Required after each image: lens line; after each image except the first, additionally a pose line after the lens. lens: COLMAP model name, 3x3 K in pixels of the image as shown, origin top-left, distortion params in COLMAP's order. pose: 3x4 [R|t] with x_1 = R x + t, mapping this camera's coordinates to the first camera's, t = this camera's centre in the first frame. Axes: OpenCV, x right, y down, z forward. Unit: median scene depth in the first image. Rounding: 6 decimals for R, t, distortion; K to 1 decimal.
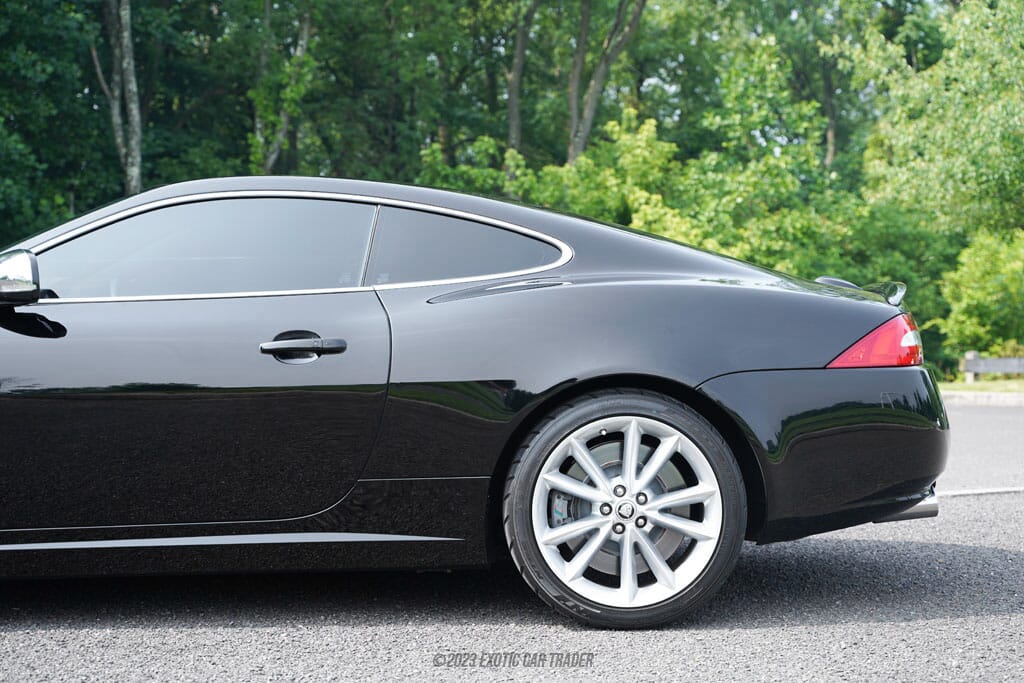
lens RADIAL K [[1655.7, 0, 544.5], [0, 1655.7, 371.4], [0, 0, 1]] dist [0.151972, 0.000000]
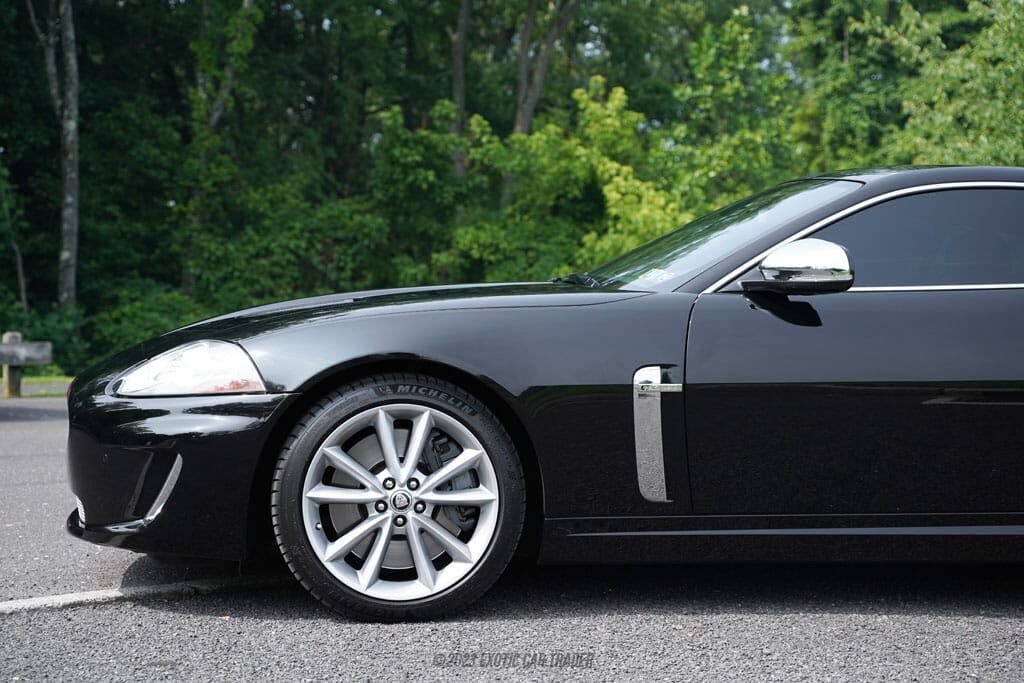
lens RADIAL K [[1752.0, 0, 517.2], [0, 1752.0, 333.9], [0, 0, 1]] dist [0.187594, 0.000000]
pose [[0.994194, 0.017296, 0.106201, -0.102630], [-0.016628, 0.999836, -0.007176, -0.000844], [-0.106308, 0.005369, 0.994319, -0.006309]]
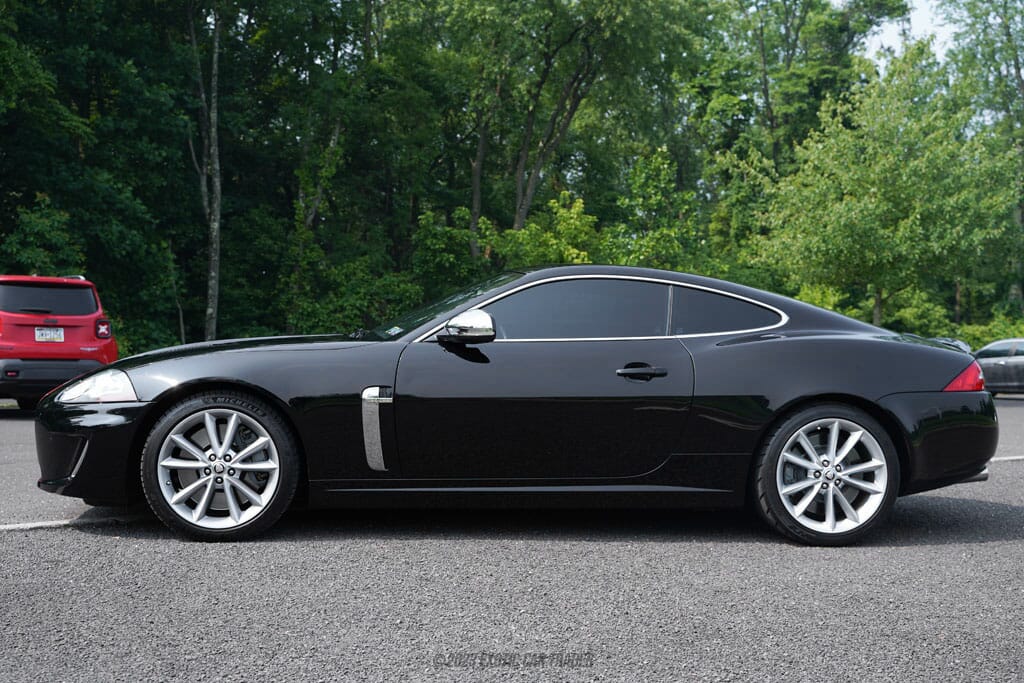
lens RADIAL K [[1213.3, 0, 513.0], [0, 1213.3, 338.5], [0, 0, 1]] dist [-0.026495, 0.000000]
pose [[0.997585, 0.024463, 0.065009, -0.059356], [-0.022725, 0.999368, -0.027333, -0.002139], [-0.065636, 0.025790, 0.997510, -0.032554]]
